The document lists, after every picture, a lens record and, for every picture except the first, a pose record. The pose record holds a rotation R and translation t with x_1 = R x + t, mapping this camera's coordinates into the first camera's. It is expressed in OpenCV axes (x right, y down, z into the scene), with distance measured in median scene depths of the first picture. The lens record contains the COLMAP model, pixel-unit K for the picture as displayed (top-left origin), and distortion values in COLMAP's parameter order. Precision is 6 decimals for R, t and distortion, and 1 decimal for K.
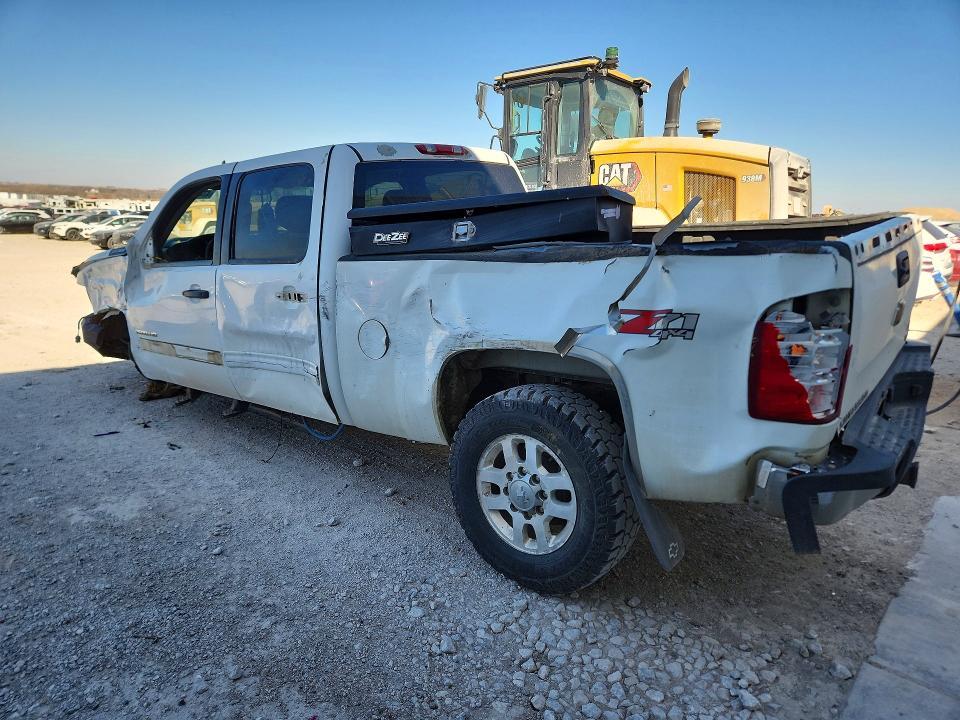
lens RADIAL K [[643.5, 0, 482.4], [0, 643.5, 358.5], [0, 0, 1]] dist [0.056550, -0.049309]
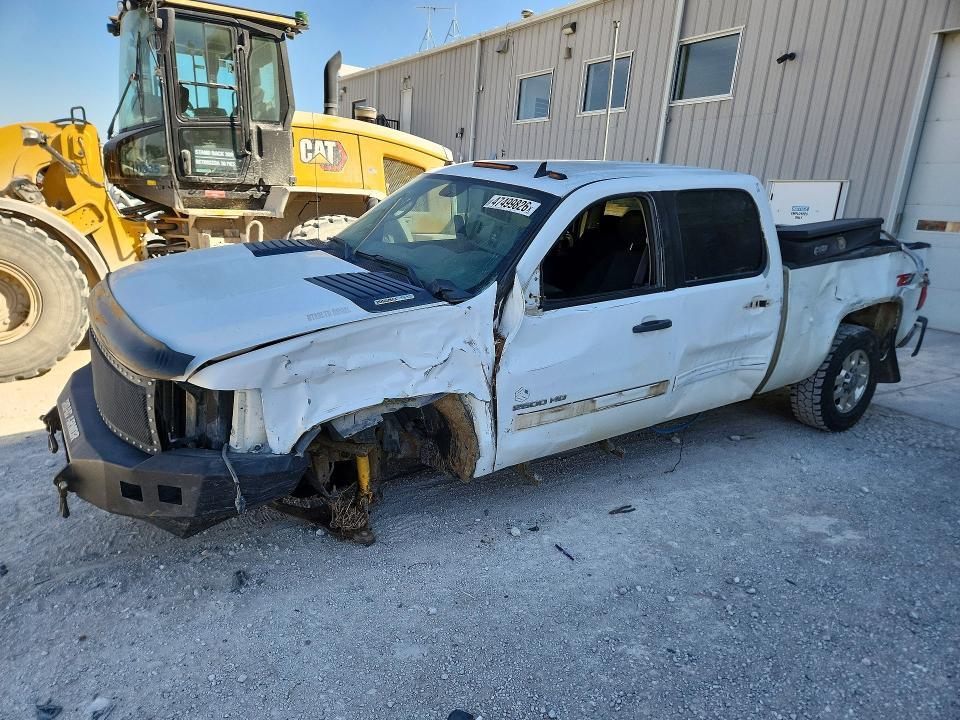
lens RADIAL K [[643.5, 0, 482.4], [0, 643.5, 358.5], [0, 0, 1]] dist [0.056550, -0.049309]
pose [[0.278555, -0.236746, 0.930784, -0.704509], [0.153645, 0.967645, 0.200140, -0.141580], [-0.948051, 0.087261, 0.305917, 0.501394]]
